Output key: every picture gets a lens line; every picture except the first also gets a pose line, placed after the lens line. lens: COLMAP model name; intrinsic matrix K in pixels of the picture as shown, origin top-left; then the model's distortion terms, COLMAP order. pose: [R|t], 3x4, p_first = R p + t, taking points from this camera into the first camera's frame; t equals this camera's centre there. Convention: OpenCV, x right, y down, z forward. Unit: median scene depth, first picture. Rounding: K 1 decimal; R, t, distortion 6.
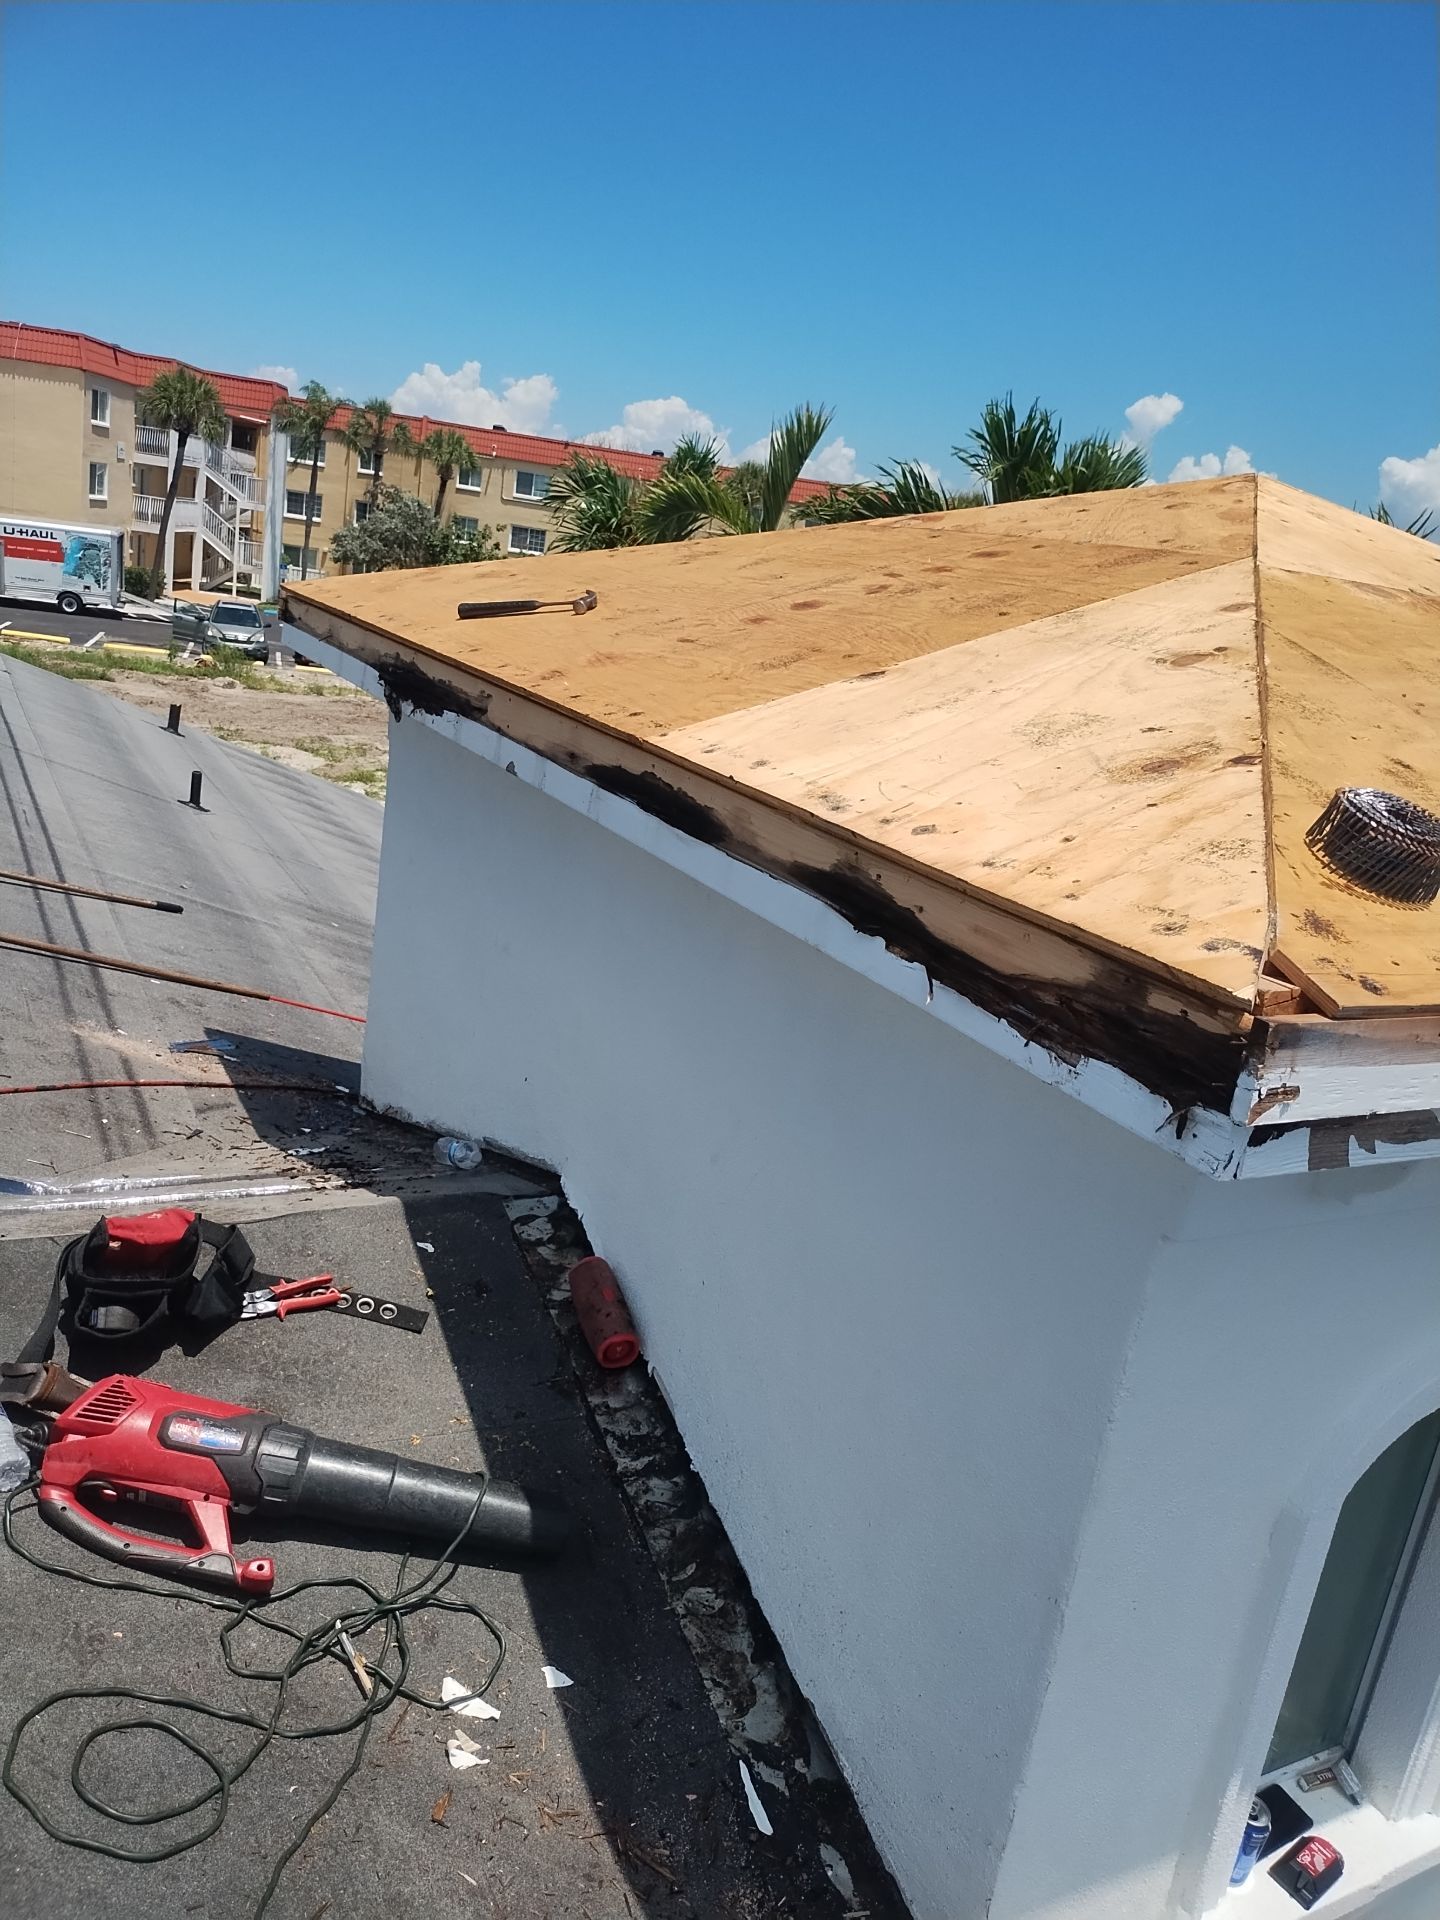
lens RADIAL K [[1476.0, 0, 720.0], [0, 1476.0, 960.0], [0, 0, 1]] dist [-0.012315, -0.012879]
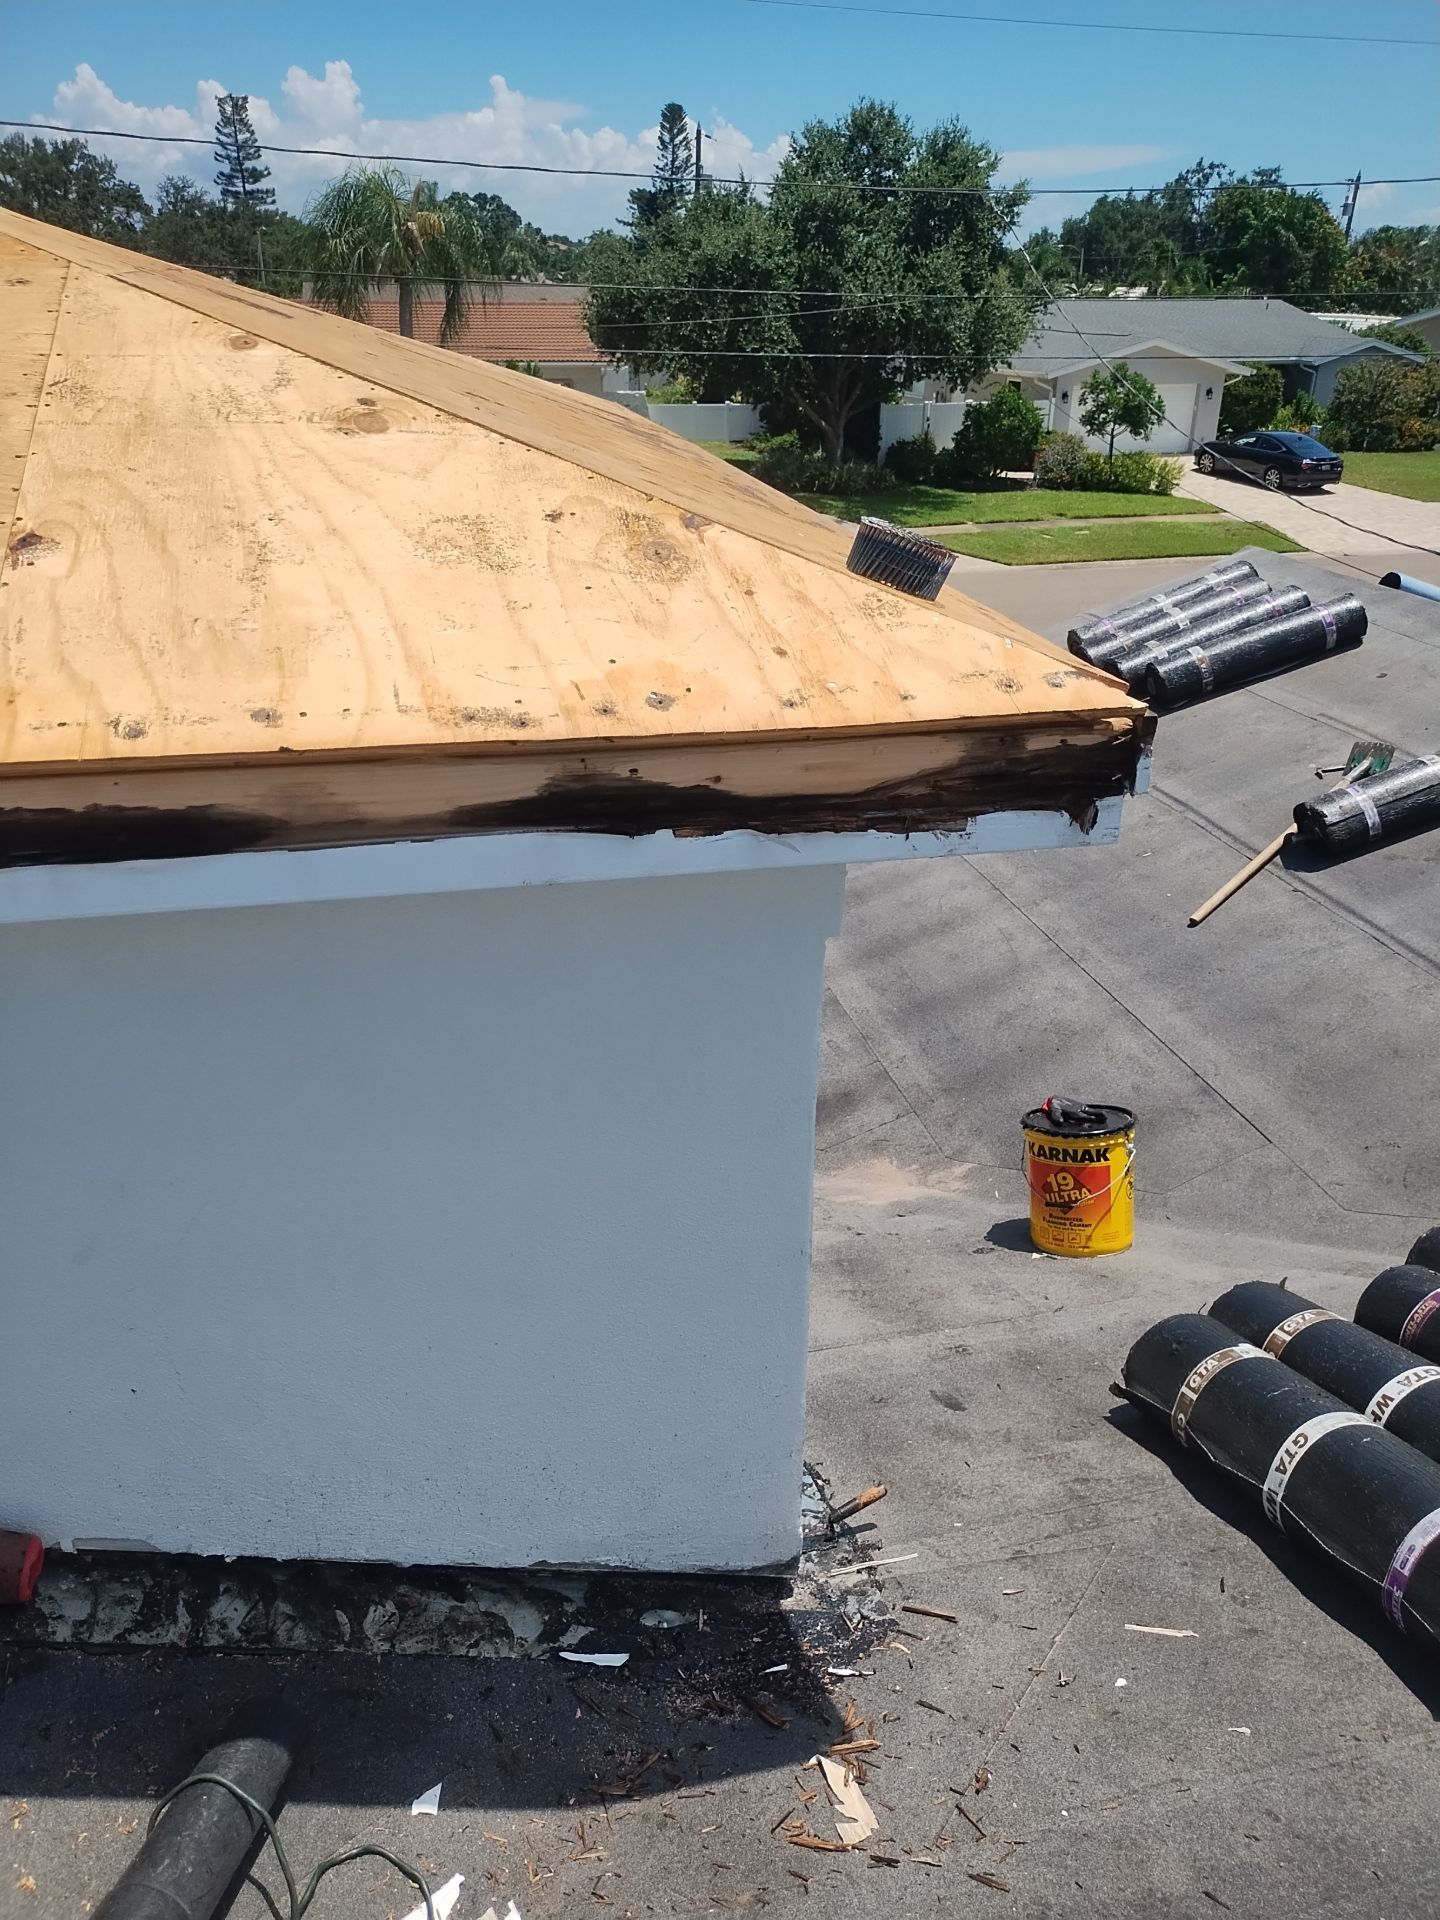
lens RADIAL K [[1480.6, 0, 719.6], [0, 1480.6, 1016.5], [0, 0, 1]] dist [0.092170, -0.056630]
pose [[0.239244, -0.558727, 0.794095, -0.545868], [0.276567, 0.823180, 0.495868, -0.293990], [-0.930738, 0.100987, 0.351466, 0.515954]]
